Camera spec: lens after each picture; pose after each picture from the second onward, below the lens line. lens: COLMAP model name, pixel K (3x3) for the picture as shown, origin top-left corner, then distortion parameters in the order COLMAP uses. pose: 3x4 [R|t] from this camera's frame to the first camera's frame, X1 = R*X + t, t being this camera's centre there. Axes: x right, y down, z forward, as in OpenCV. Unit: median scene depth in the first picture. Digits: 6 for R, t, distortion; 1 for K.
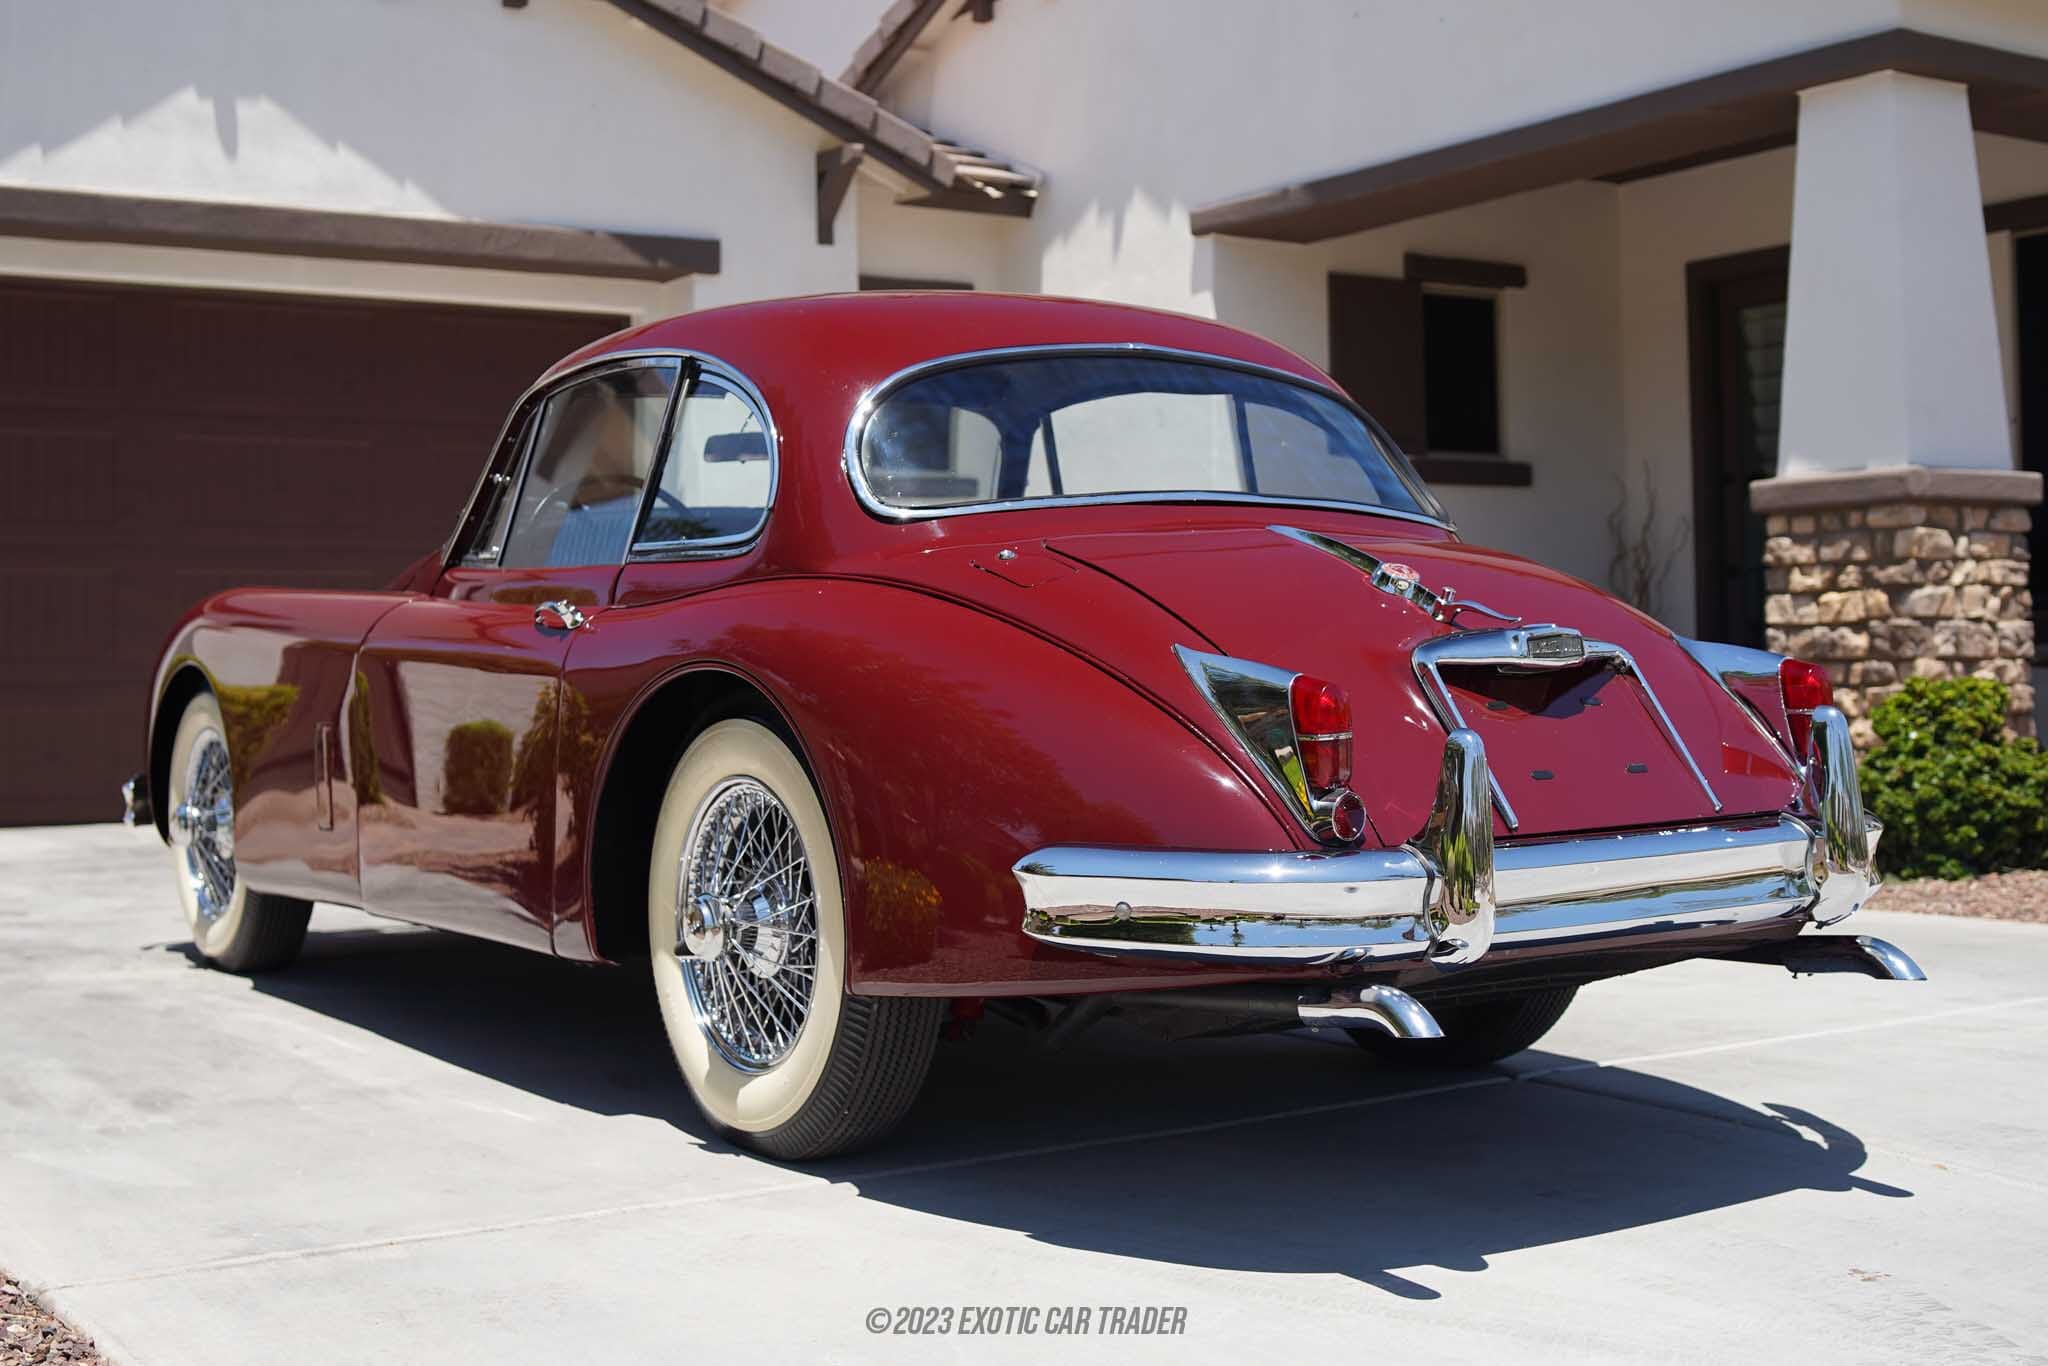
lens RADIAL K [[2579.0, 0, 1019.6], [0, 2579.0, 677.3], [0, 0, 1]] dist [0.011824, 0.000000]
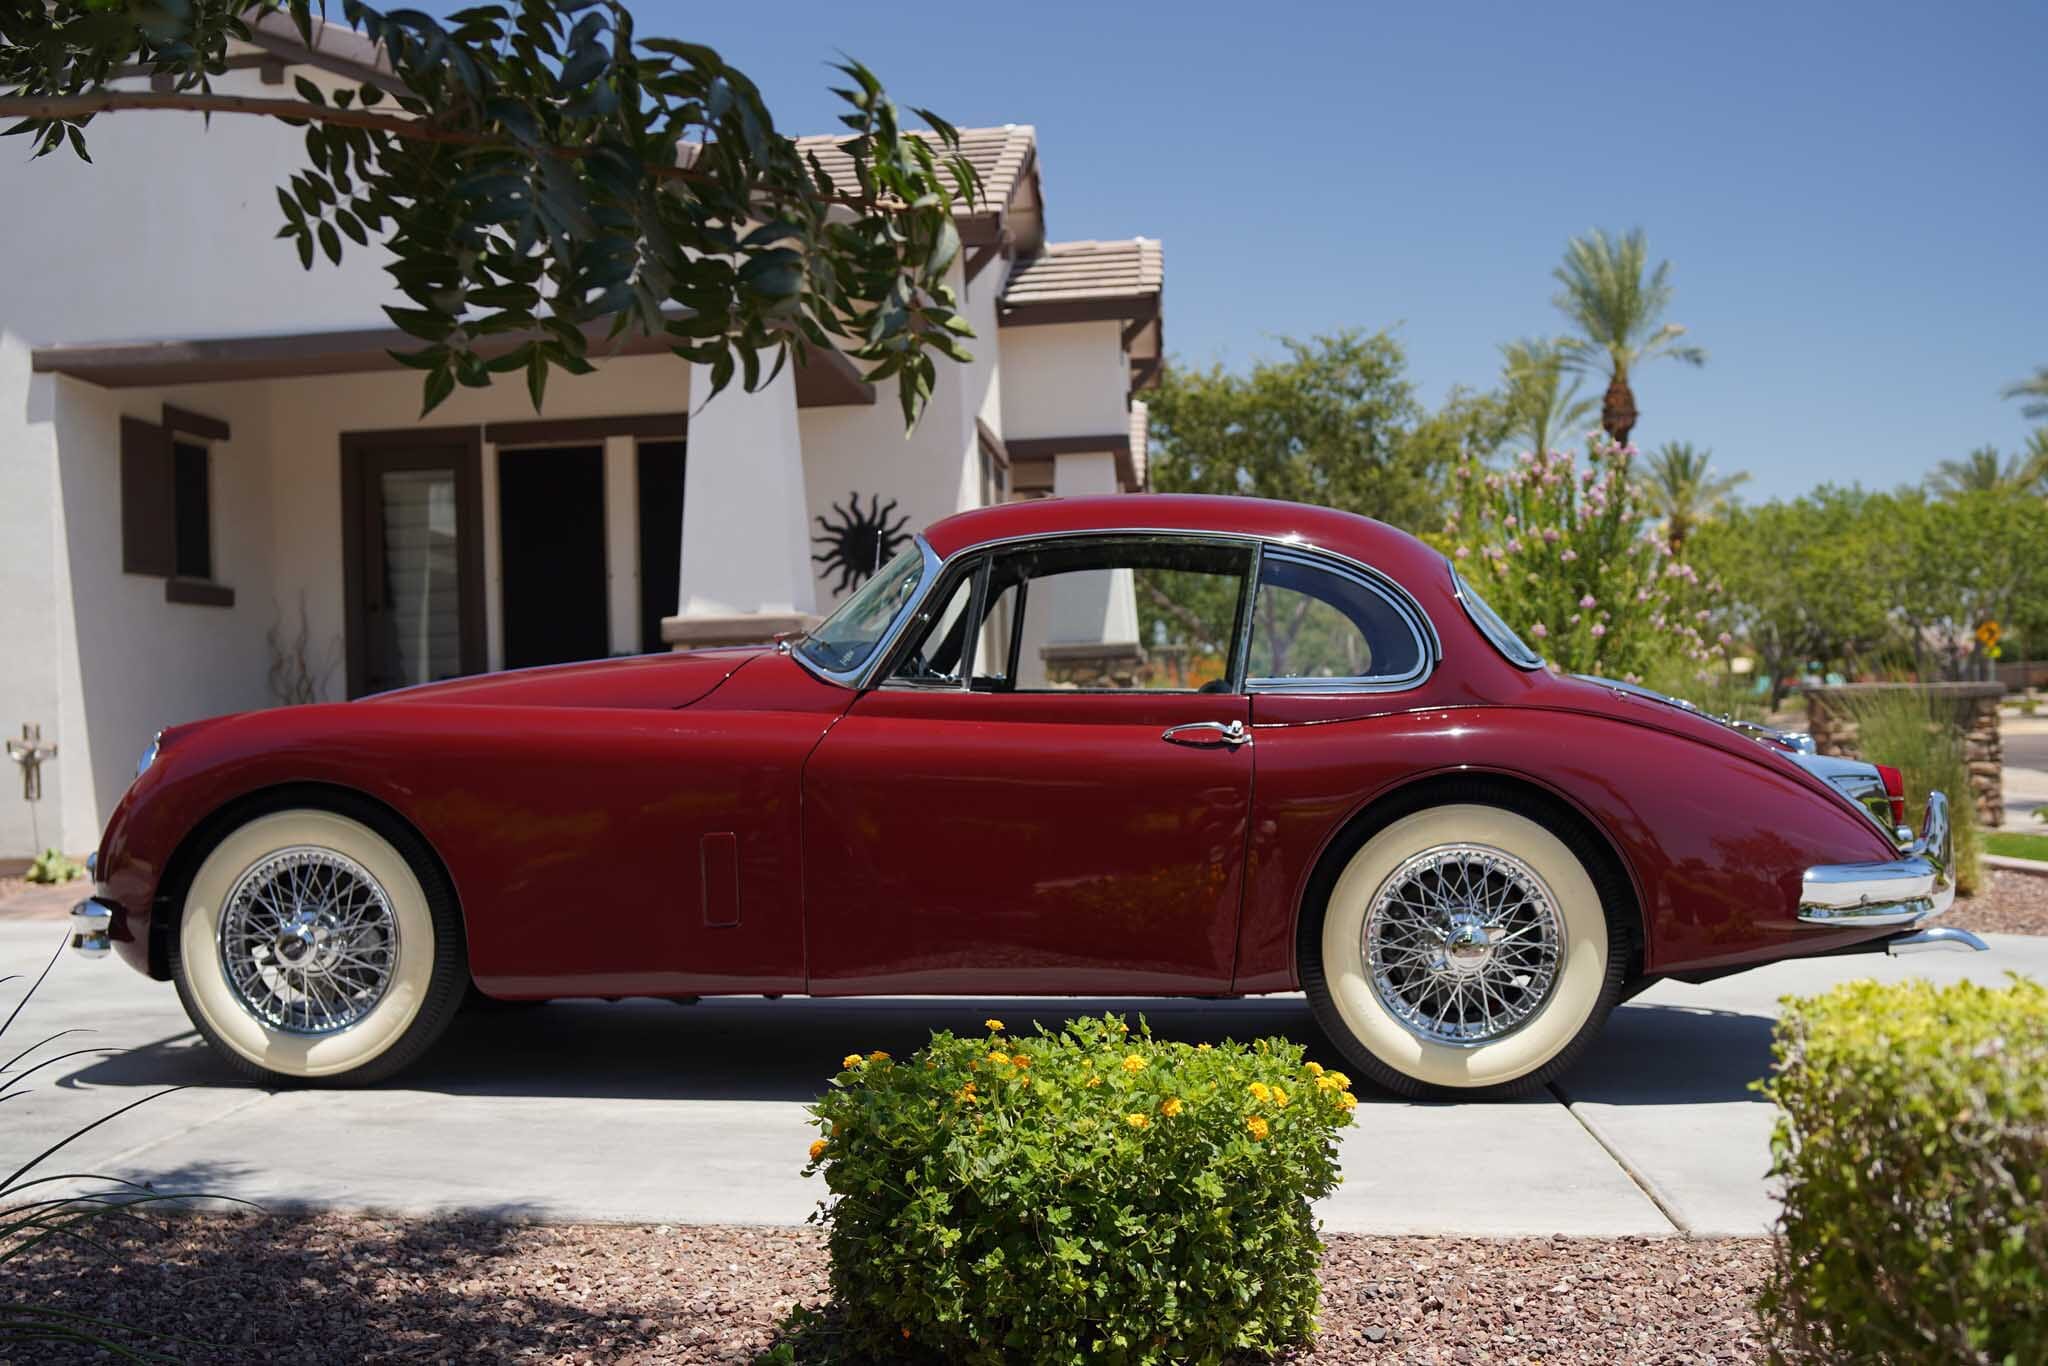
lens RADIAL K [[2083.2, 0, 1019.7], [0, 2083.2, 668.9], [0, 0, 1]] dist [-0.046287, 0.000000]
pose [[0.649355, 0.011205, 0.760403, -0.304047], [0.020478, 0.999271, -0.032213, -0.007542], [-0.760209, 0.036489, 0.648653, 0.109212]]
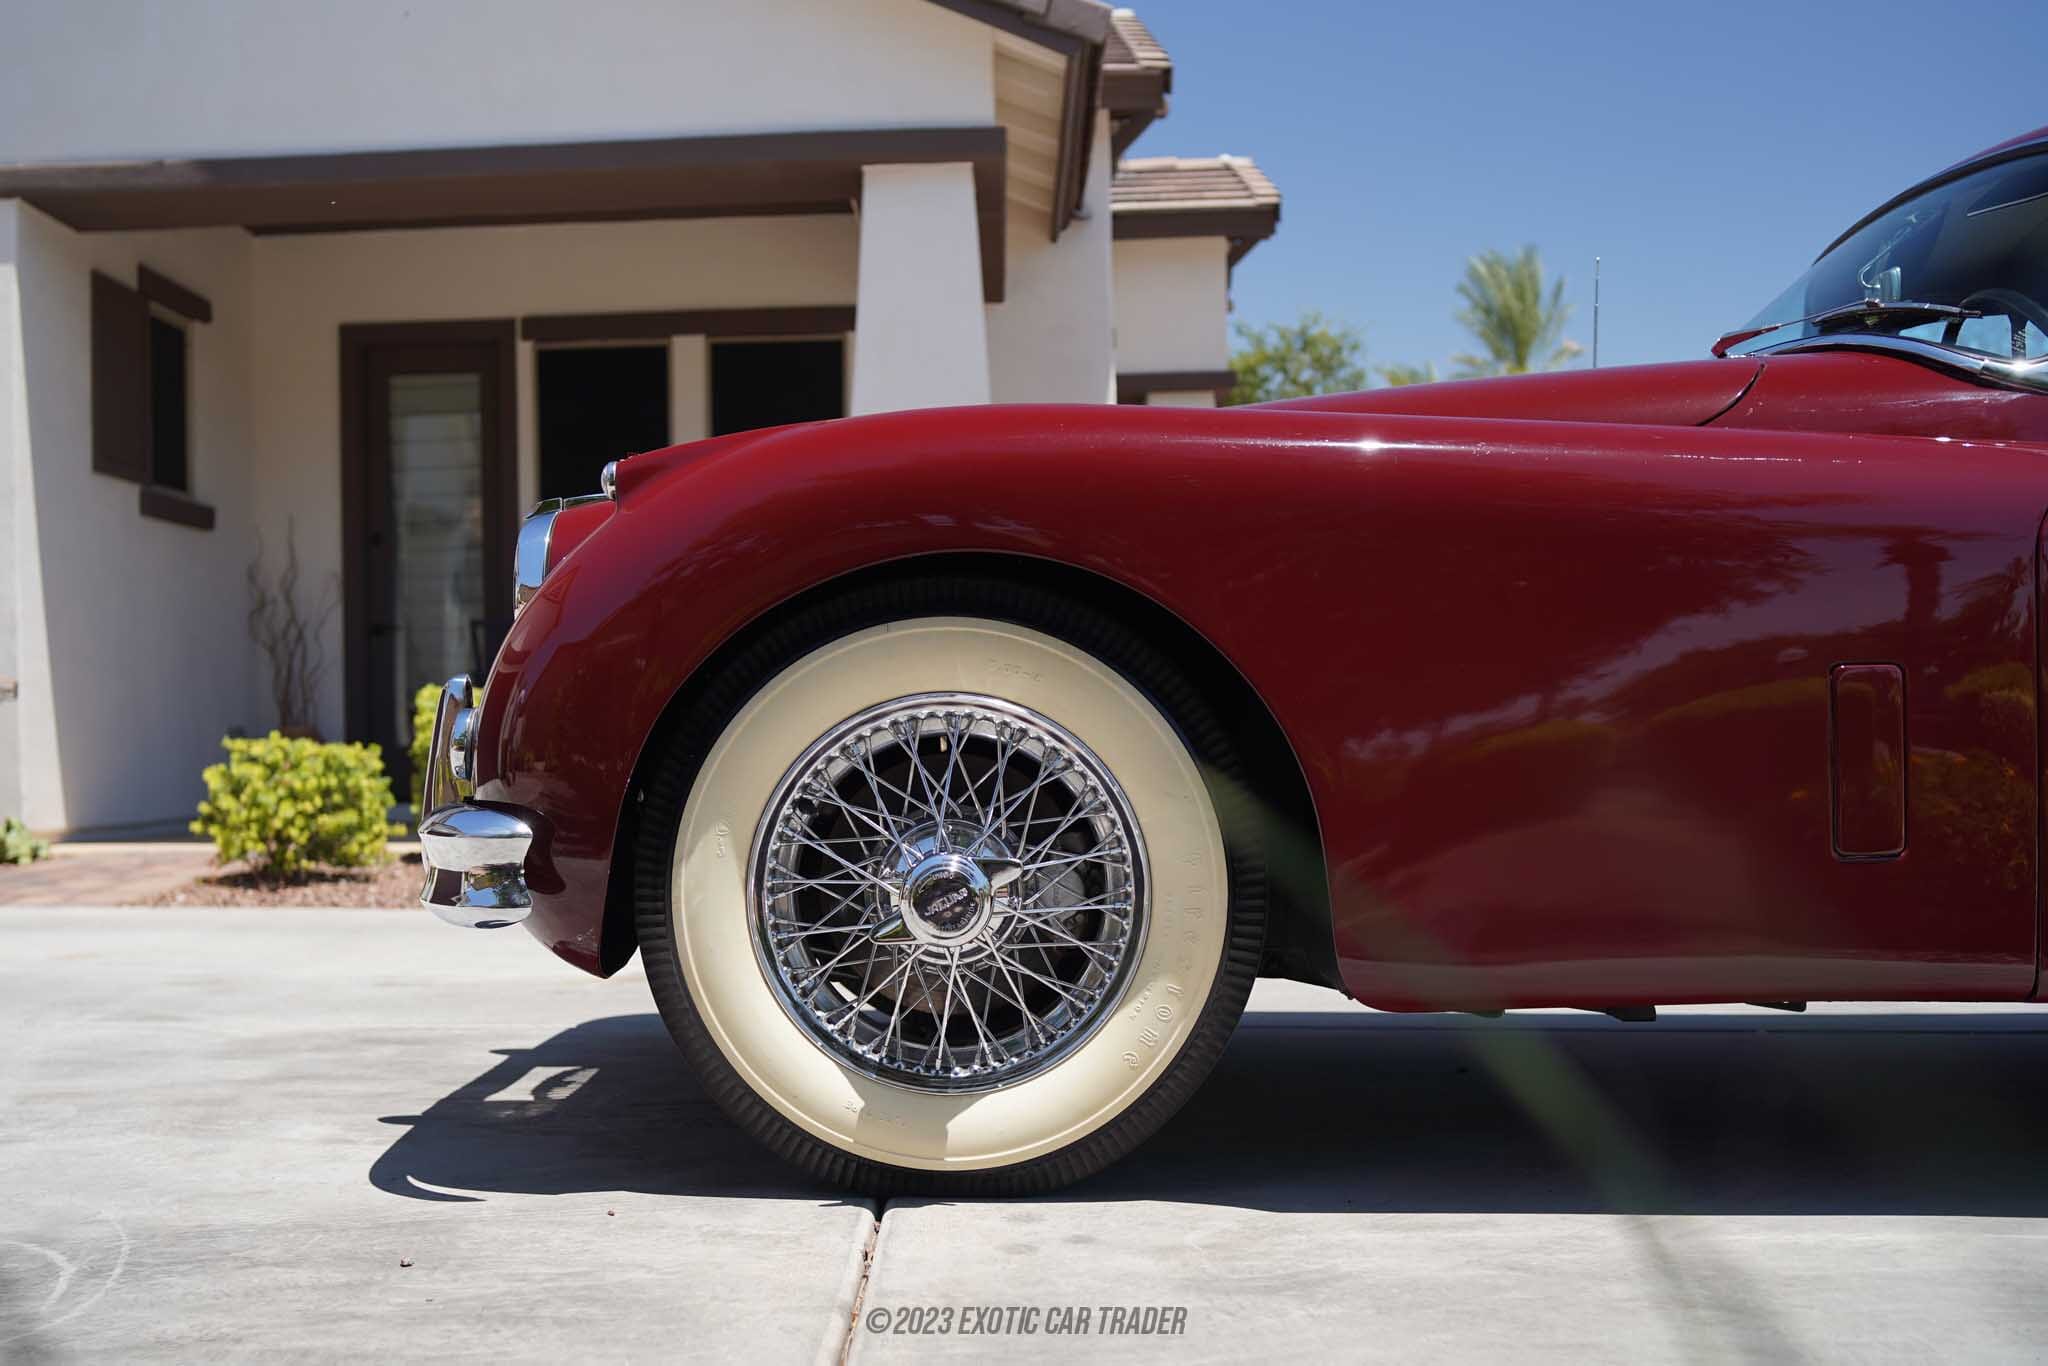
lens RADIAL K [[2083.2, 0, 1018.9], [0, 2083.2, 696.9], [0, 0, 1]] dist [-0.046287, 0.000000]
pose [[0.594593, 0.015165, 0.803884, -0.250496], [0.011335, 0.999565, -0.027240, 0.012839], [-0.803947, 0.025308, 0.594162, 0.316145]]
